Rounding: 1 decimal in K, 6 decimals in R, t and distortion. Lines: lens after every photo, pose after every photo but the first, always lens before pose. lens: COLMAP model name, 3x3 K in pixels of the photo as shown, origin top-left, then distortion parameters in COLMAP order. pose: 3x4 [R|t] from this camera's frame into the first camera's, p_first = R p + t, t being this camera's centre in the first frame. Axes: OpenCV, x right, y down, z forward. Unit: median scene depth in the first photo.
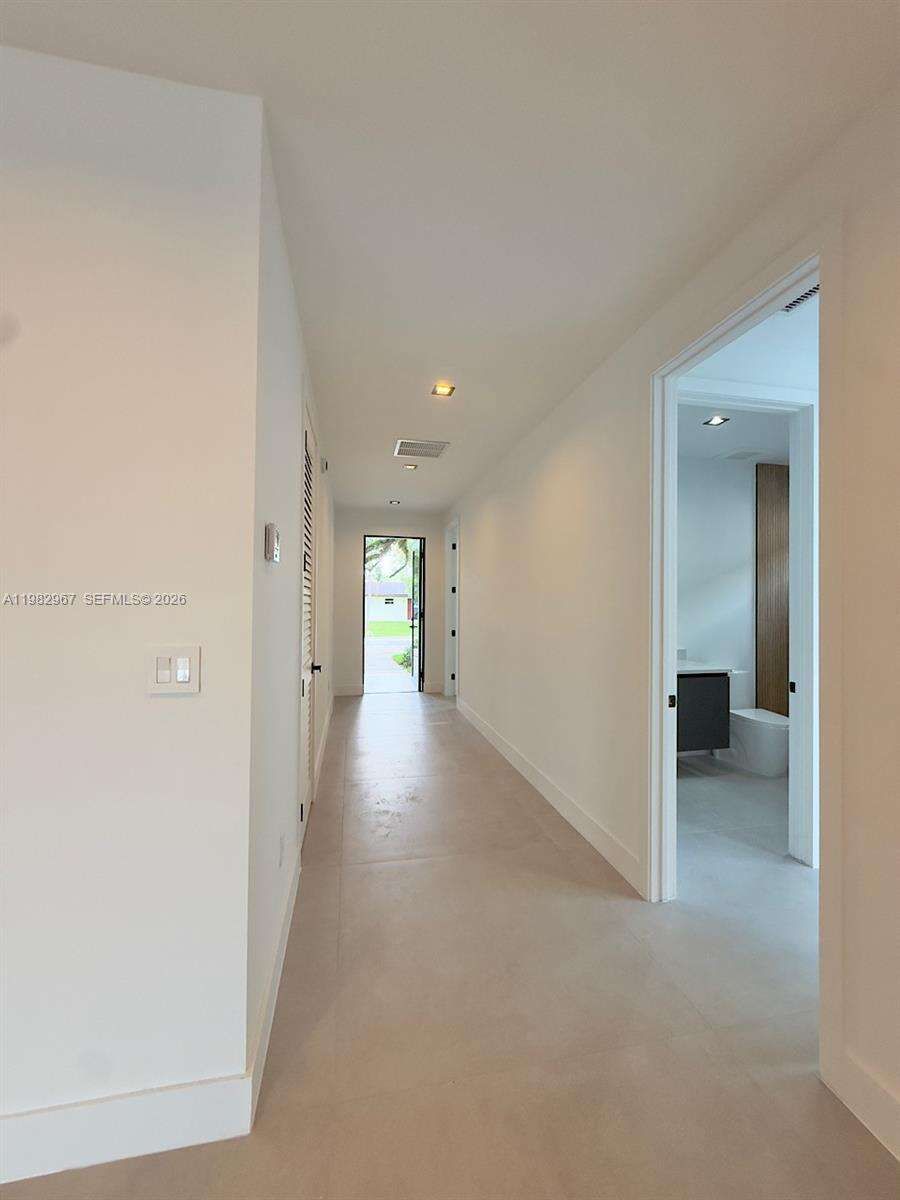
lens RADIAL K [[484.9, 0, 444.7], [0, 484.9, 599.4], [0, 0, 1]] dist [-0.000159, -0.000468]
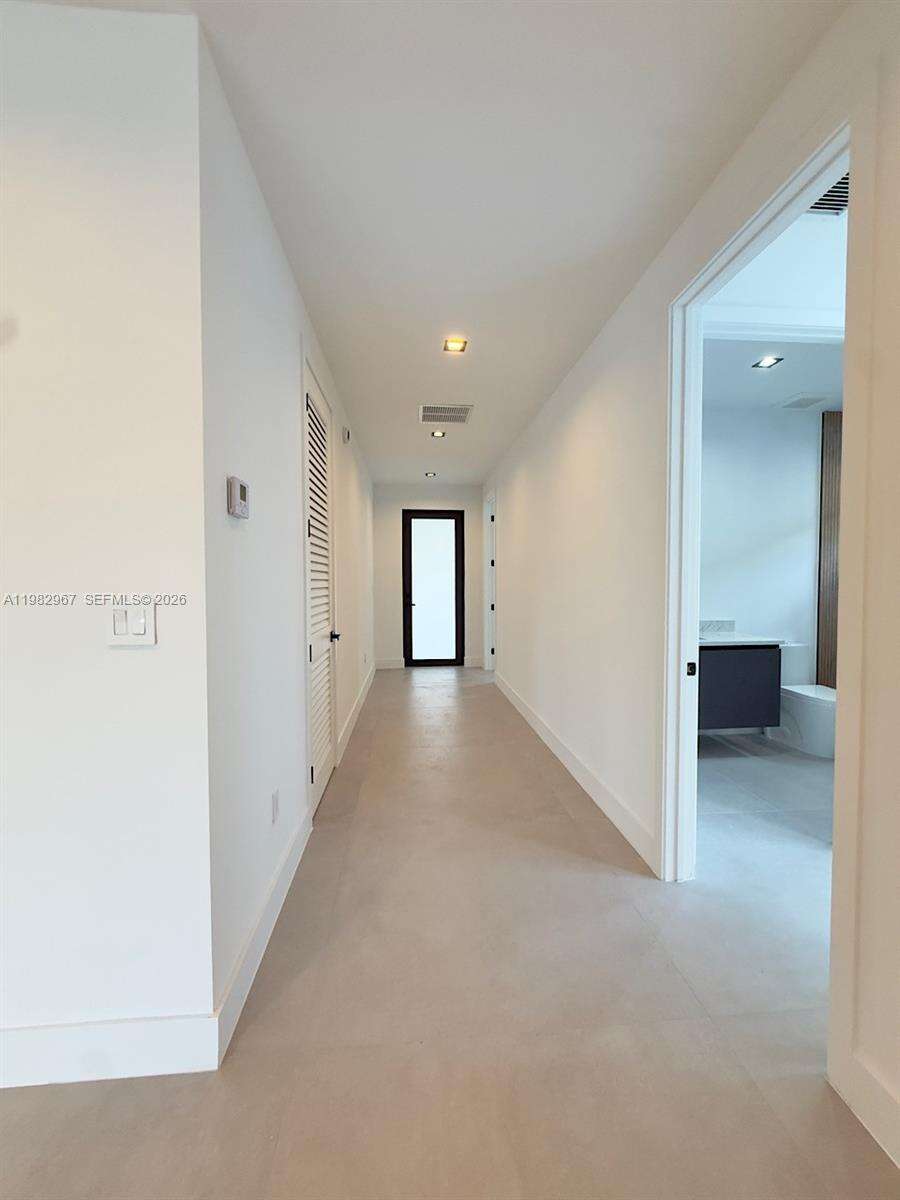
lens RADIAL K [[484.9, 0, 449.7], [0, 484.9, 599.9], [0, 0, 1]] dist [-0.000159, -0.000468]
pose [[0.992887, -0.006996, -0.118859, 0.096705], [0.011984, 0.999075, 0.041297, 0.028252], [0.118460, -0.042428, 0.992052, 0.033632]]
